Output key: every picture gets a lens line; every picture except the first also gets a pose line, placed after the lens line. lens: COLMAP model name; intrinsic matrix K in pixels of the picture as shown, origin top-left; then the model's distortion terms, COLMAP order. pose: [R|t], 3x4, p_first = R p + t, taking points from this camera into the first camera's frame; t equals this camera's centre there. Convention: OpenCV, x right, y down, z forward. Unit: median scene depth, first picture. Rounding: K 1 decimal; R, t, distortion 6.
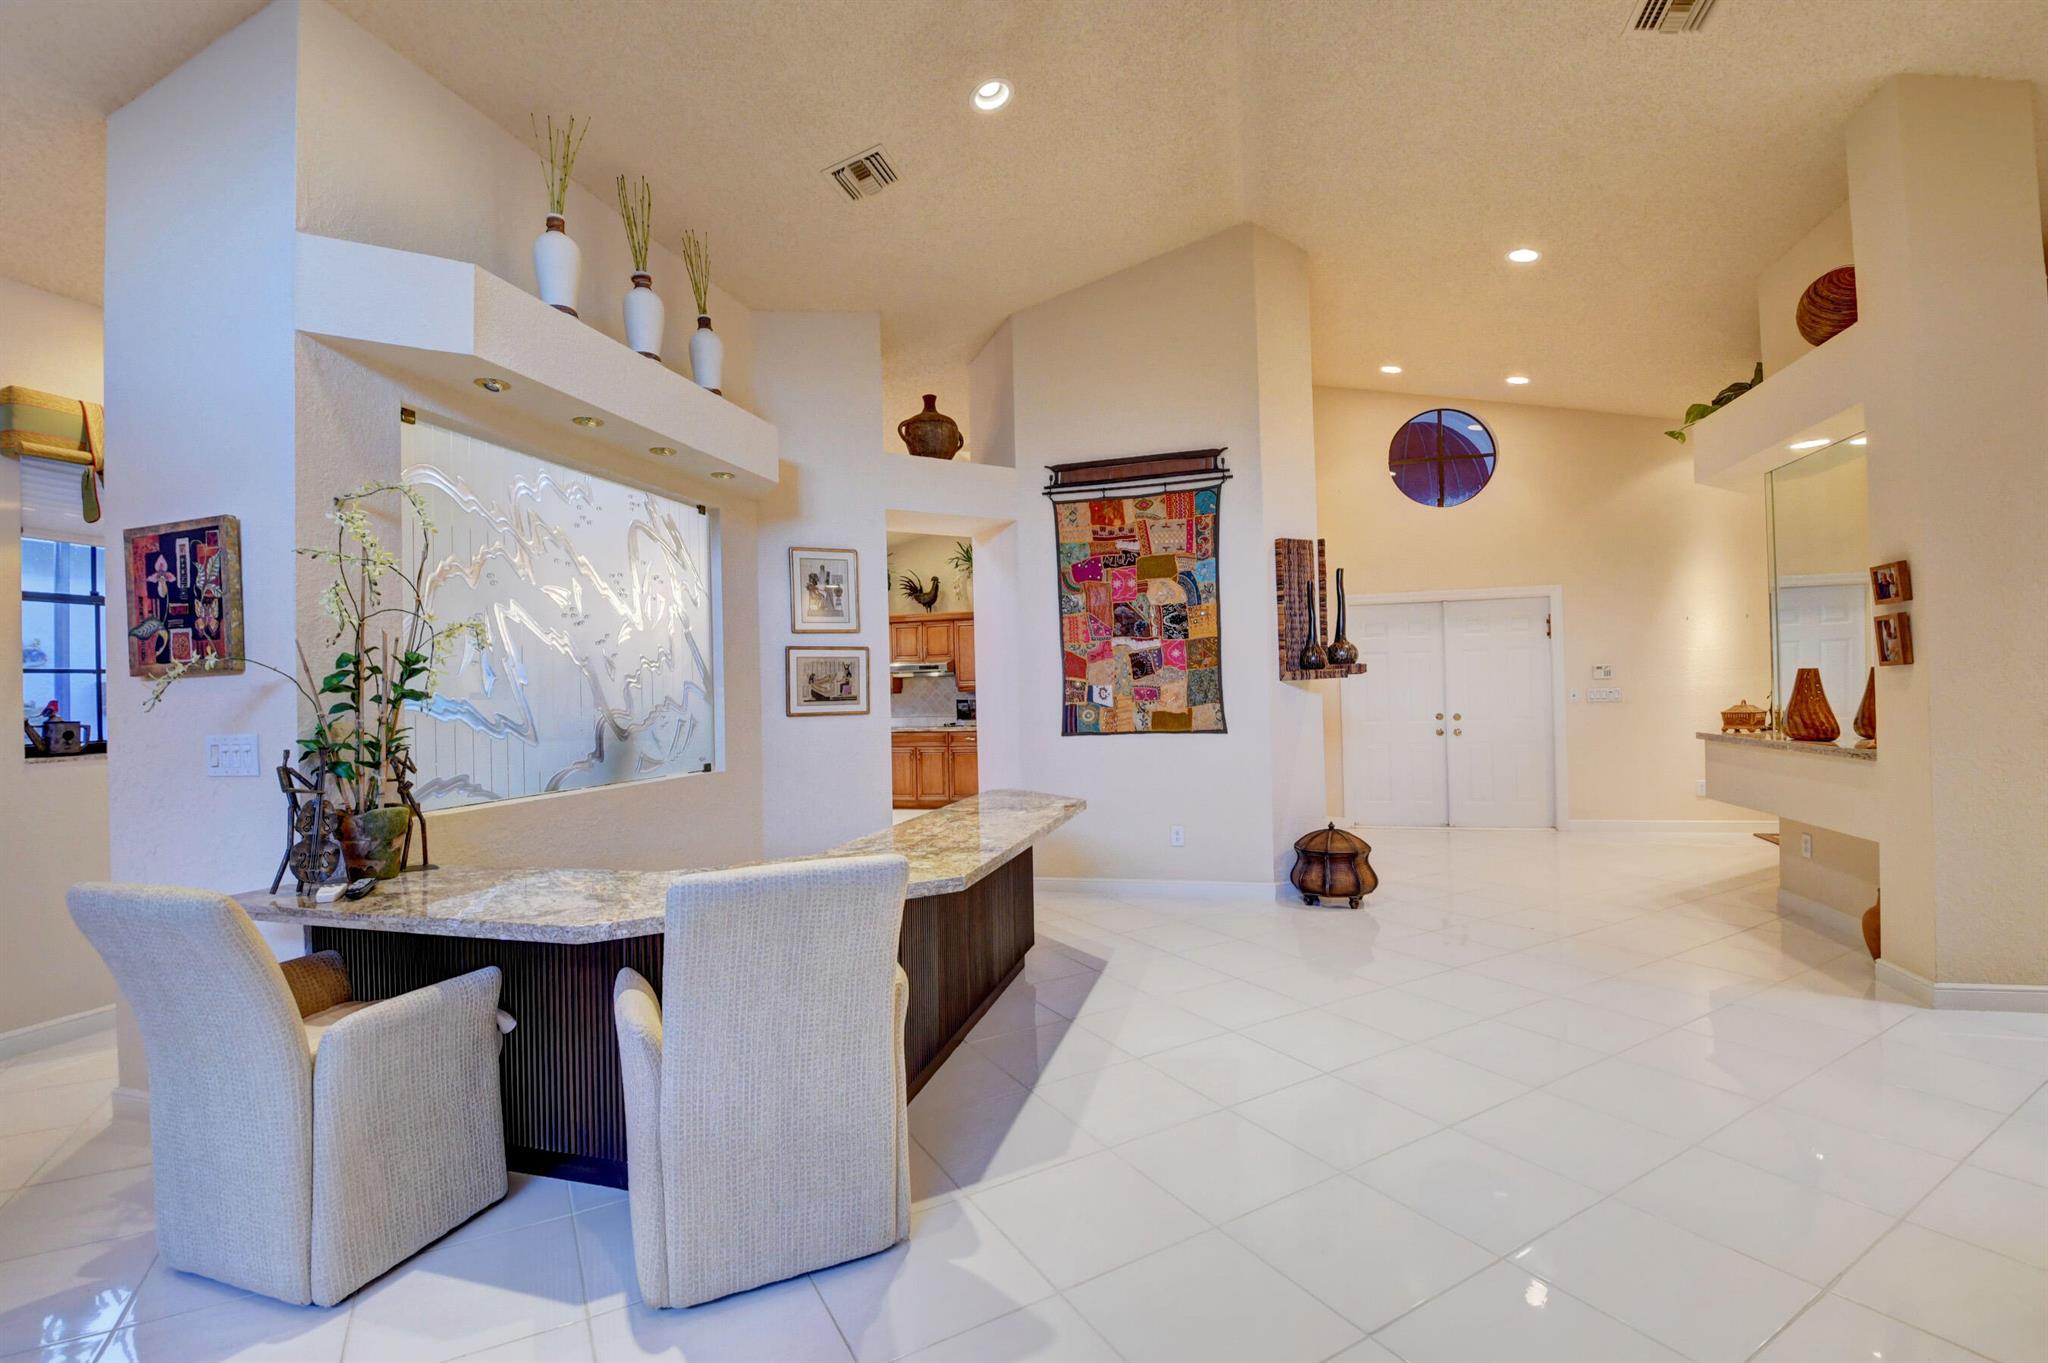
lens RADIAL K [[896.8, 0, 1015.3], [0, 896.8, 683.2], [0, 0, 1]] dist [0.014956, -0.028832]
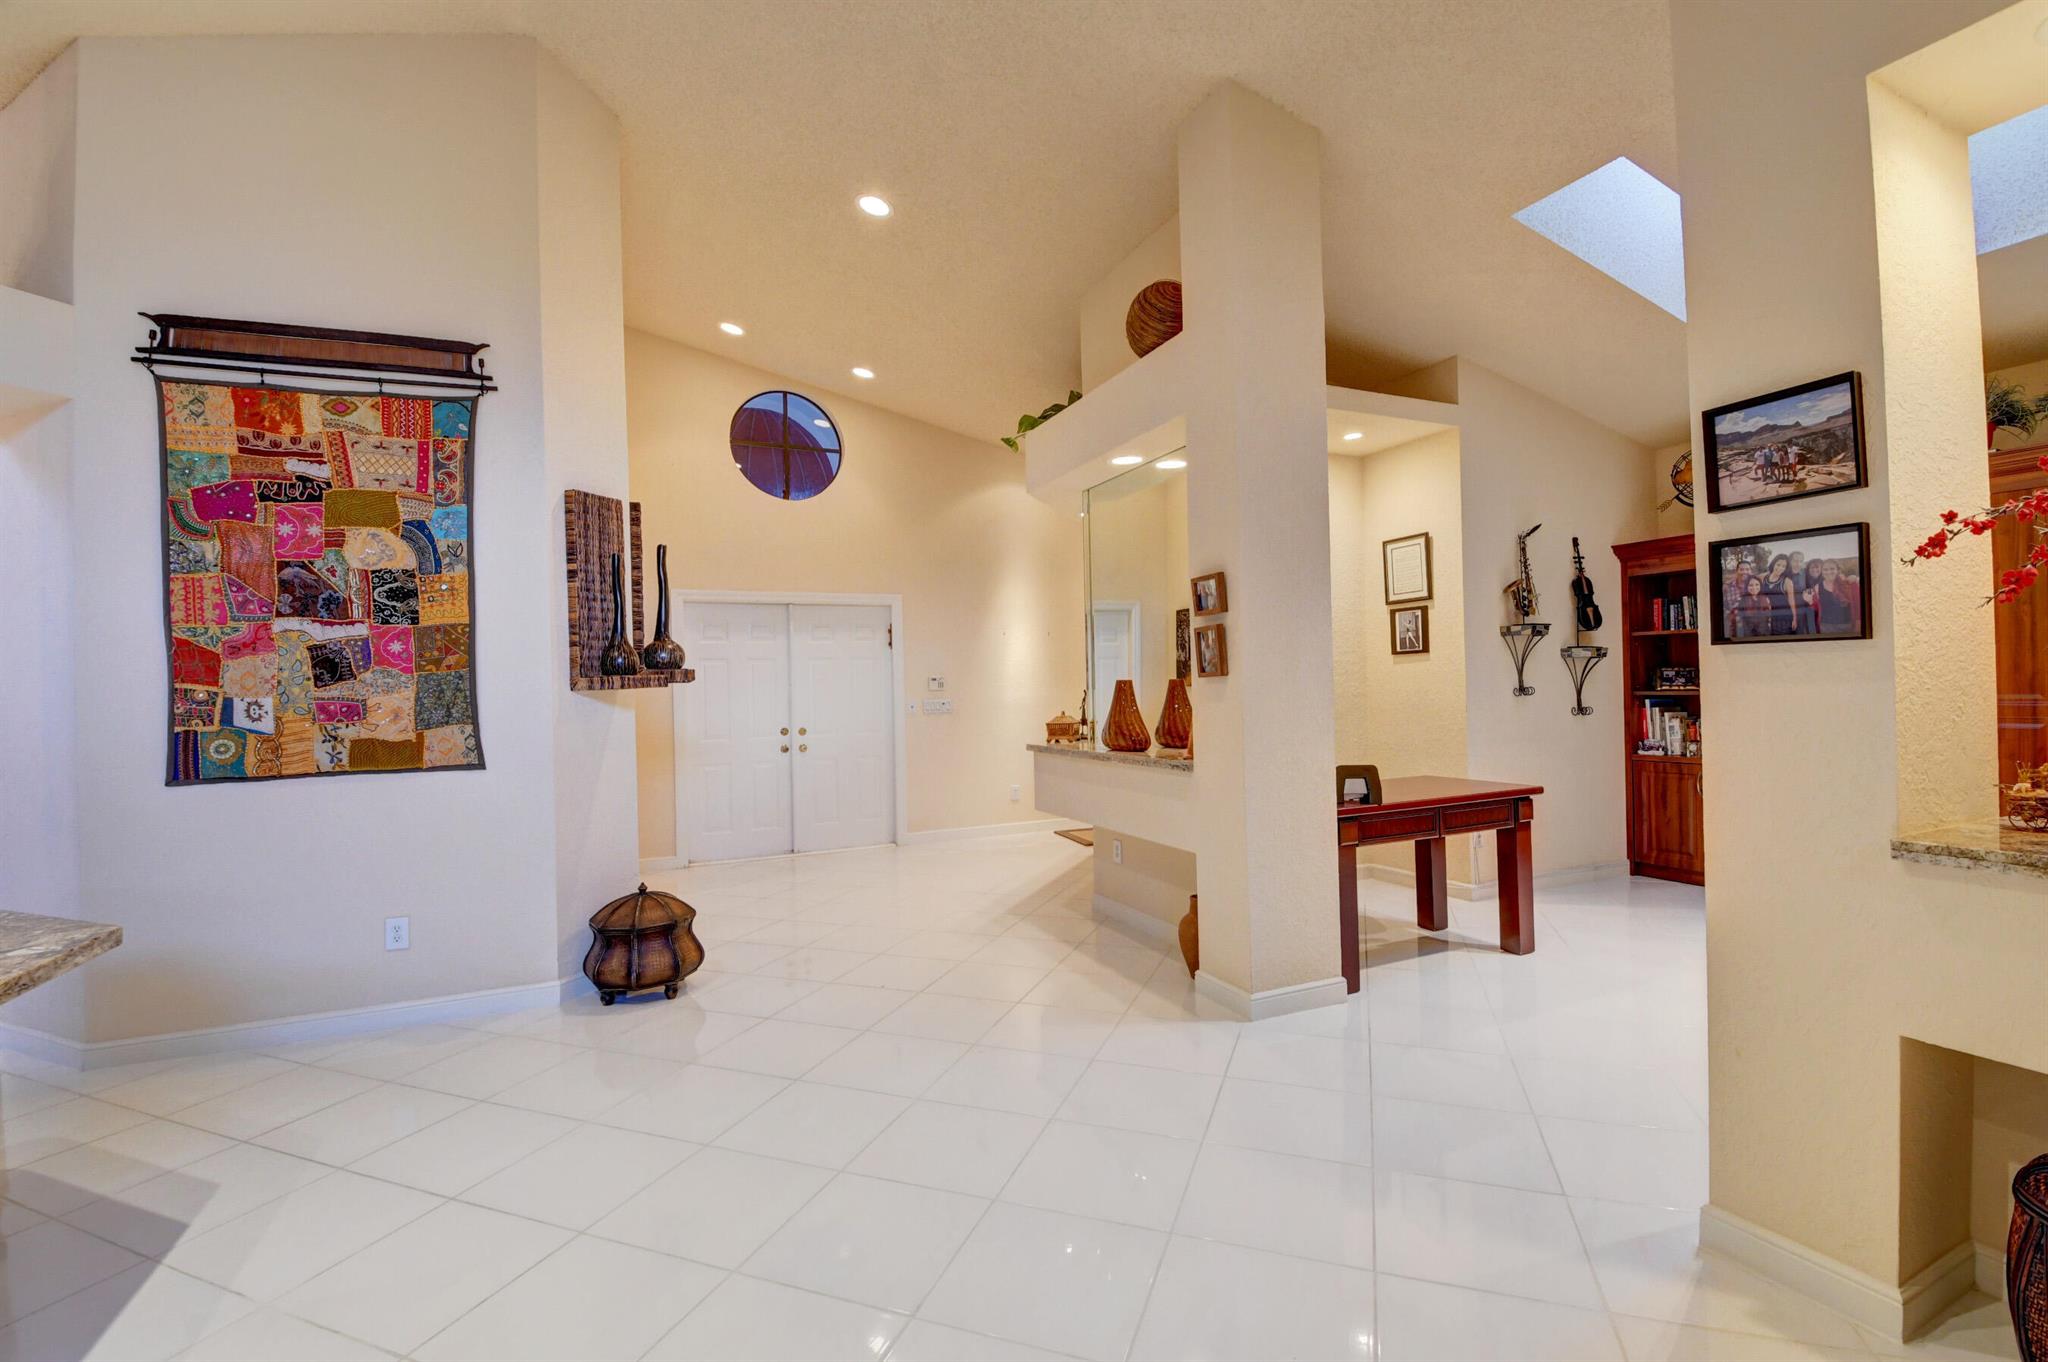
lens RADIAL K [[896.8, 0, 1015.3], [0, 896.8, 682.7], [0, 0, 1]] dist [0.014956, -0.028832]
pose [[0.772249, 0.009361, 0.635252, 0.113664], [-0.000283, 0.999896, -0.014391, 0.001067], [-0.635321, 0.010934, 0.772171, 0.227073]]
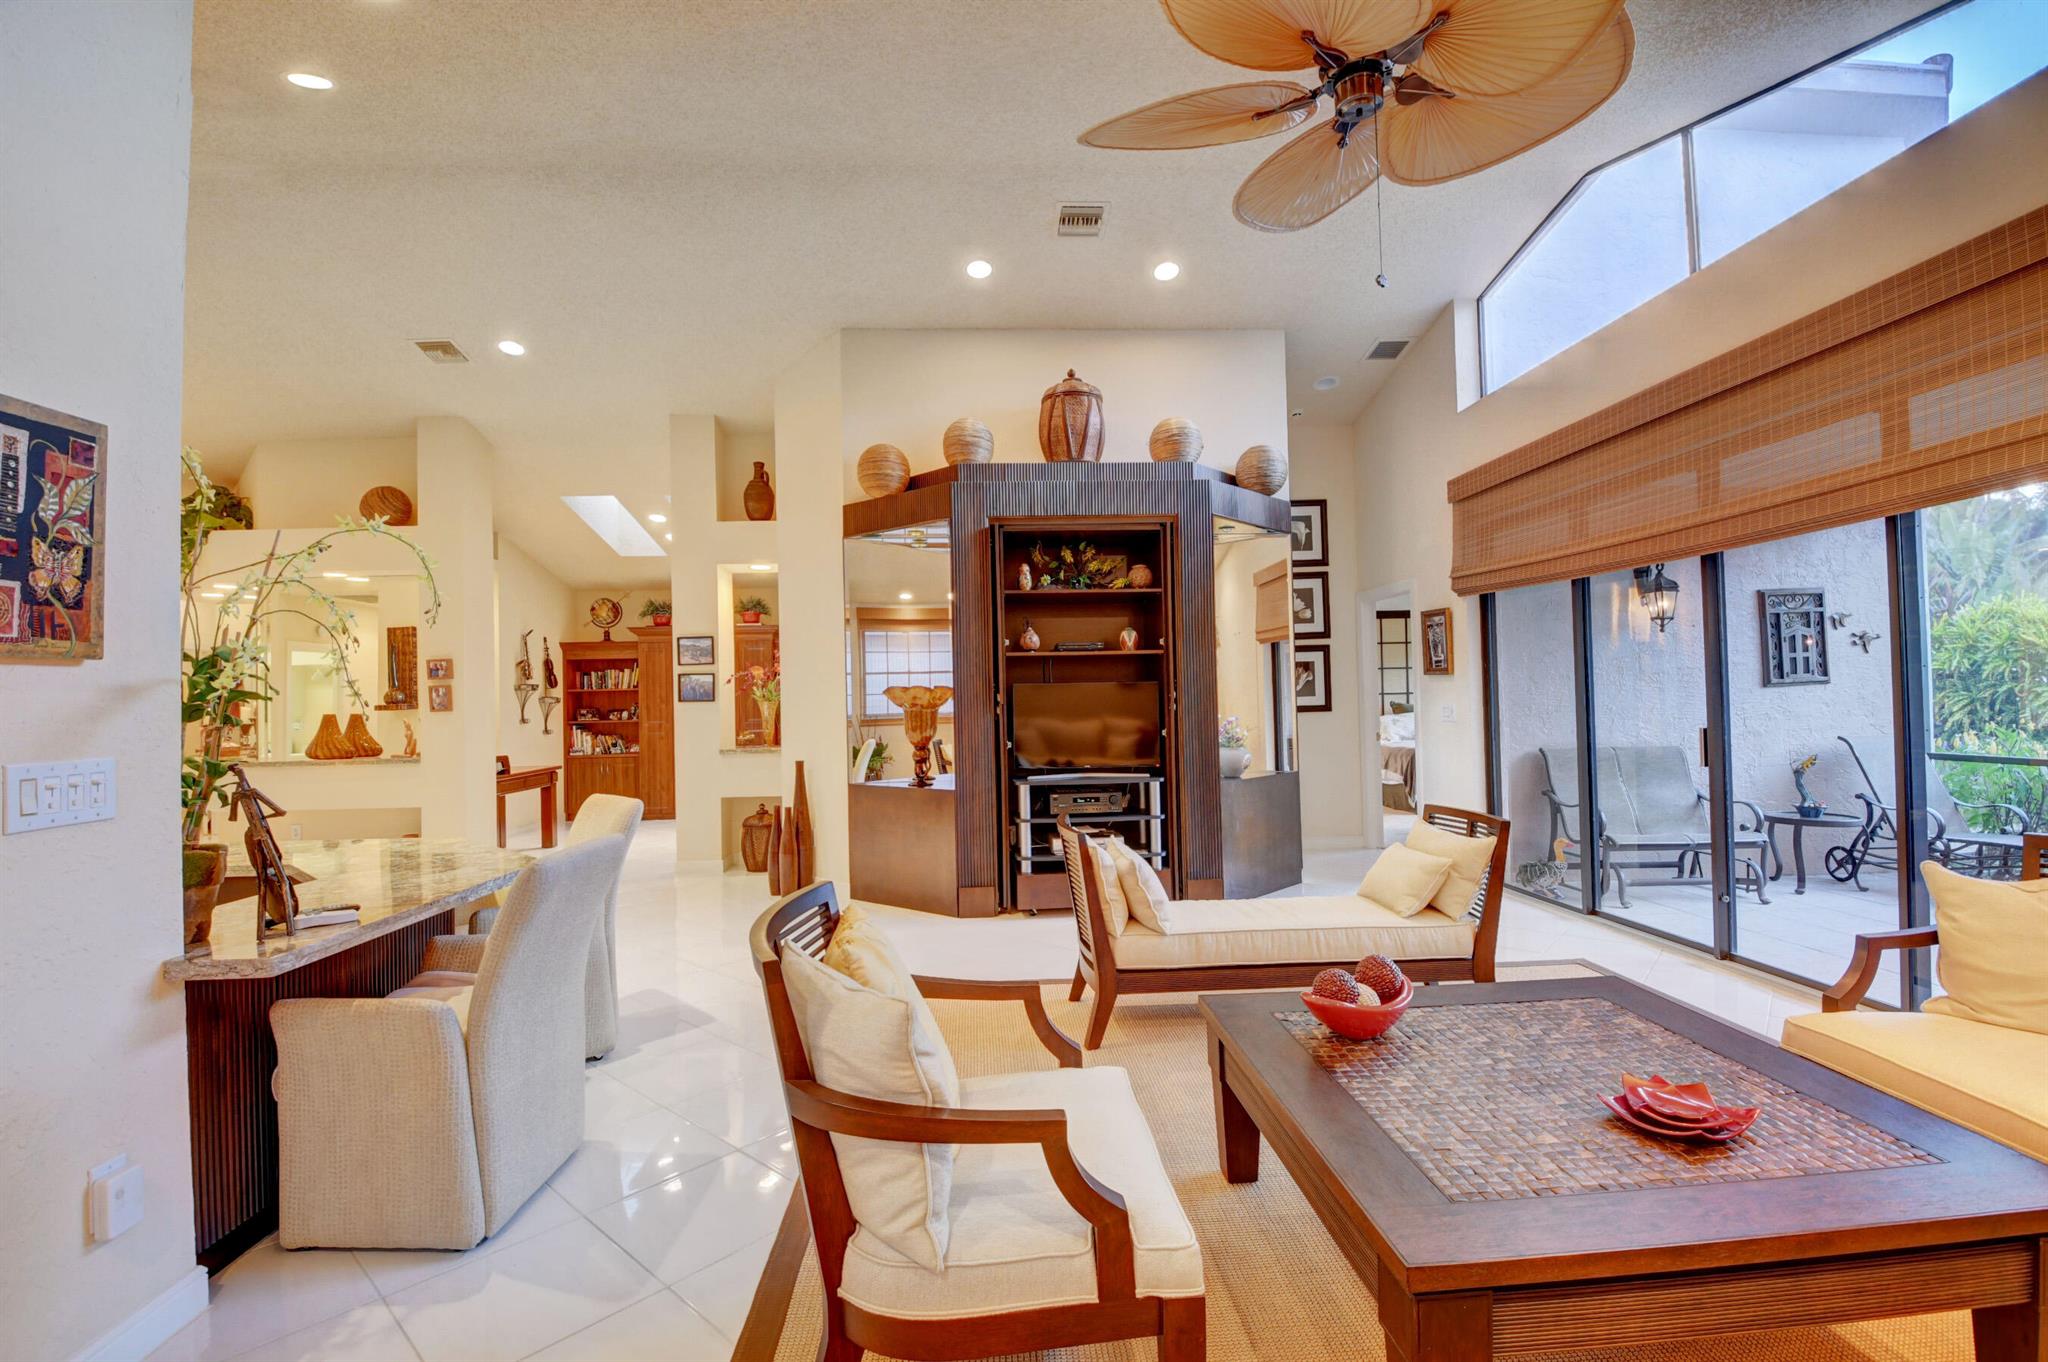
lens RADIAL K [[896.8, 0, 1015.3], [0, 896.8, 682.7], [0, 0, 1]] dist [0.014956, -0.028832]
pose [[-0.315656, 0.050198, 0.947545, -0.829455], [0.023743, 0.998705, -0.044998, 0.022989], [-0.948577, 0.008294, -0.316439, 0.274302]]
